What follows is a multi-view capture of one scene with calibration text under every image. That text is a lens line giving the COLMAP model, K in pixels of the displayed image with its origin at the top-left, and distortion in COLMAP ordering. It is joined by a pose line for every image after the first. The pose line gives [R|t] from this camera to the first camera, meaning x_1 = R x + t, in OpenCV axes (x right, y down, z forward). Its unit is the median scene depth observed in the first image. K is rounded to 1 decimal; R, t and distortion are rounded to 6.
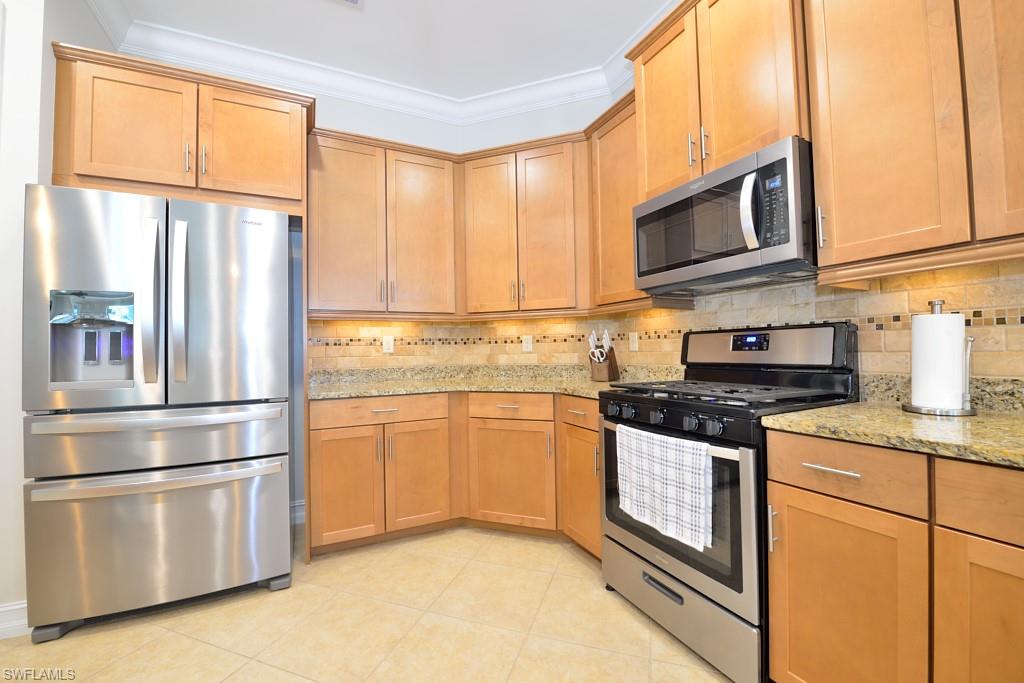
lens RADIAL K [[407.3, 0, 512.1], [0, 407.3, 343.3], [0, 0, 1]] dist [-0.013758, -0.003778]
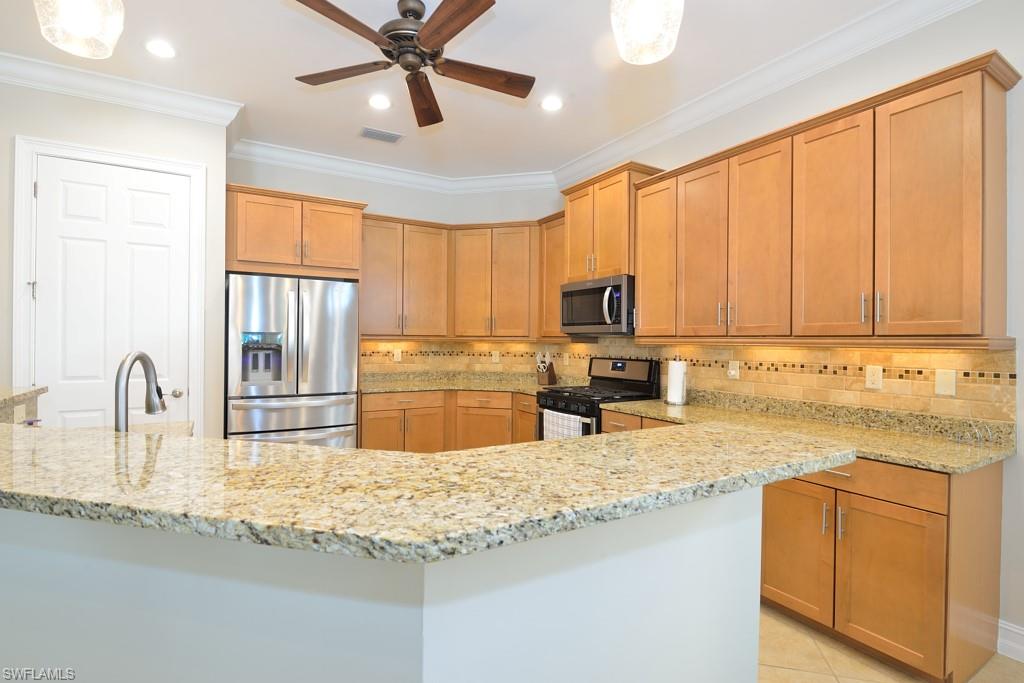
lens RADIAL K [[477.5, 0, 512.0], [0, 477.5, 341.5], [0, 0, 1]] dist [0.002809, 0.000244]
pose [[0.996129, 0.027610, 0.083460, -0.061605], [-0.029002, 0.999459, 0.015512, -0.106709], [-0.082987, -0.017872, 0.996390, -0.881576]]
